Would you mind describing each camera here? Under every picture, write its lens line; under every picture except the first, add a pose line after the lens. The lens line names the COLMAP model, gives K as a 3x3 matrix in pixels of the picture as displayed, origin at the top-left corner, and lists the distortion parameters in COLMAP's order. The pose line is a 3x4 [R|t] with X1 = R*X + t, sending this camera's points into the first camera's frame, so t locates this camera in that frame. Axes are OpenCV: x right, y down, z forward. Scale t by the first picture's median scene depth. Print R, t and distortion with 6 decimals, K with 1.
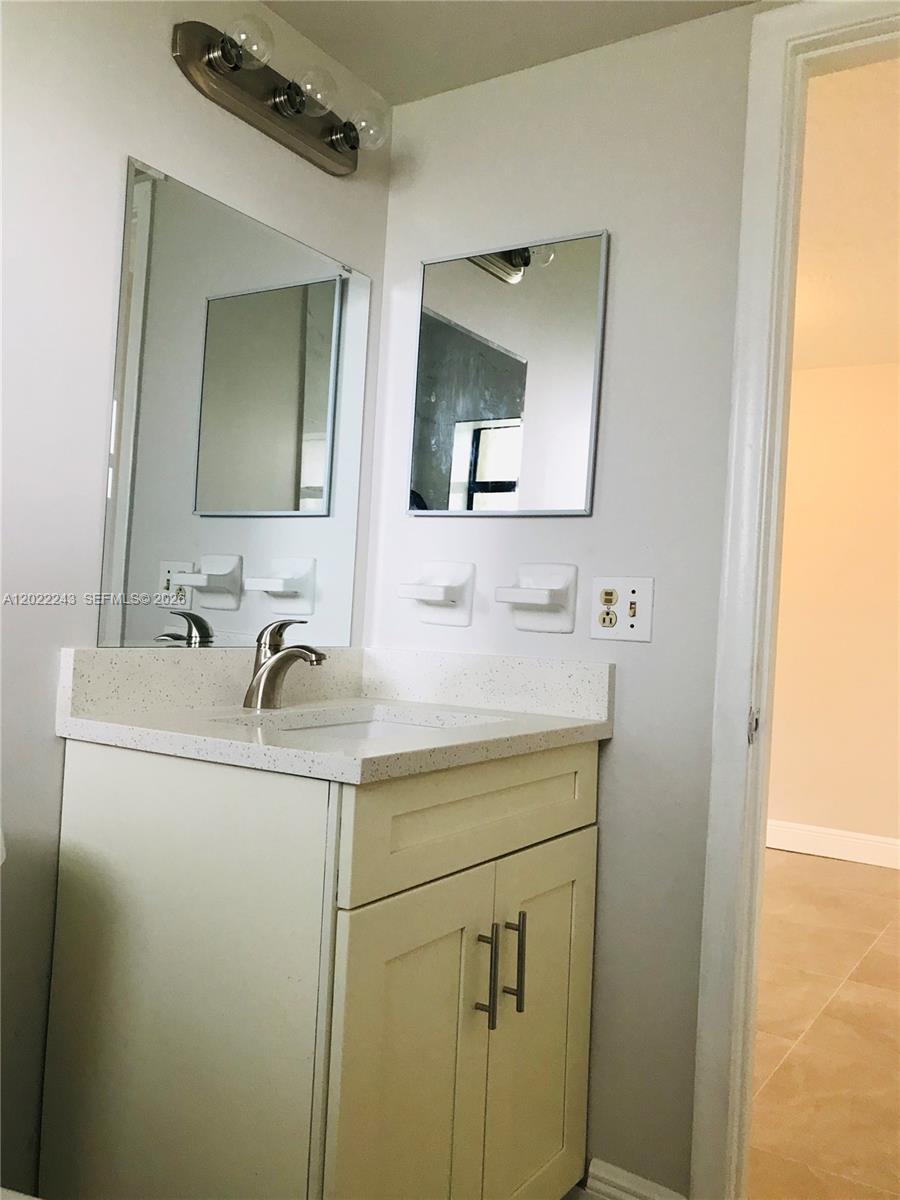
lens RADIAL K [[986.1, 0, 450.0], [0, 986.1, 600.0], [0, 0, 1]] dist [0.026242, -0.003960]
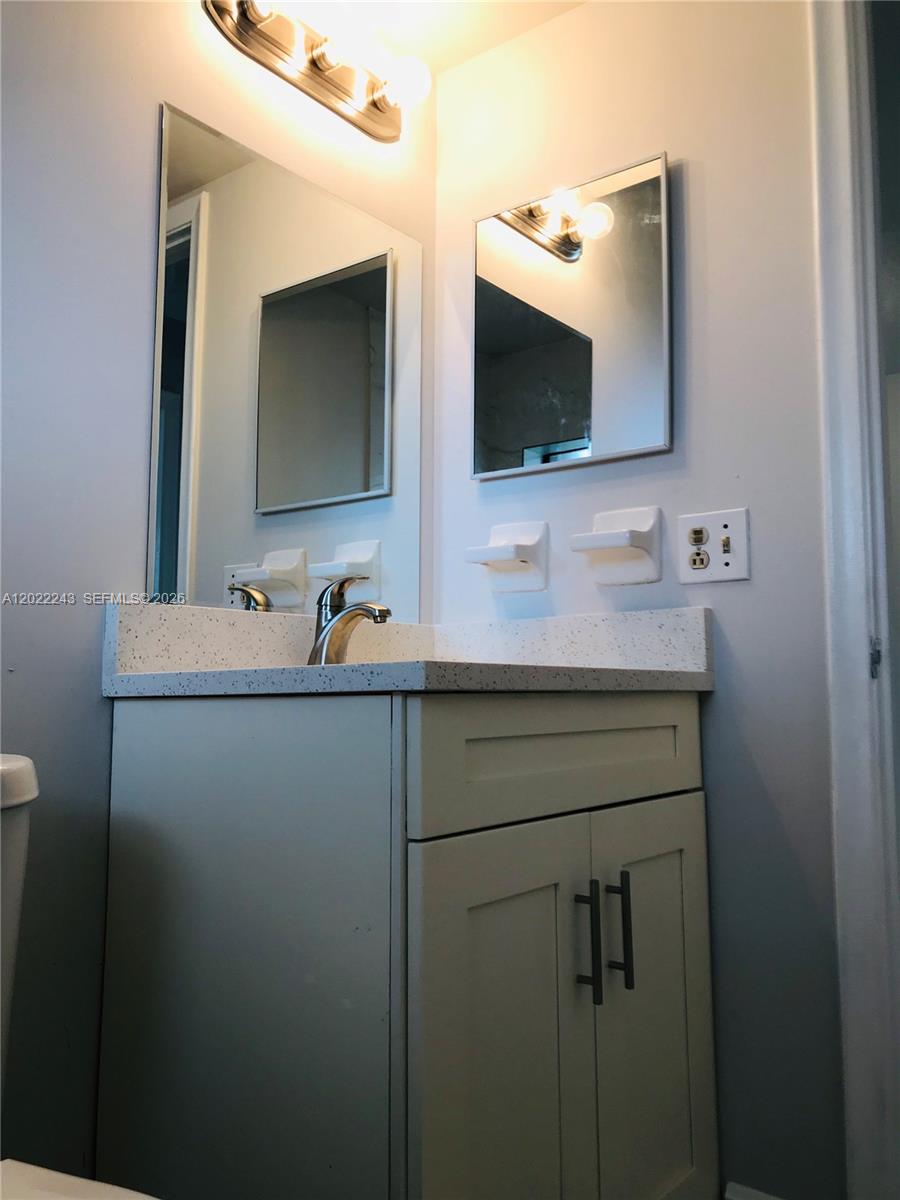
lens RADIAL K [[991.3, 0, 450.0], [0, 991.3, 600.0], [0, 0, 1]] dist [0.055376, -0.006554]
pose [[0.995102, -0.059494, -0.078950, 0.003231], [0.053683, 0.995828, -0.073781, 0.116941], [0.083010, 0.069182, 0.994144, 0.082650]]
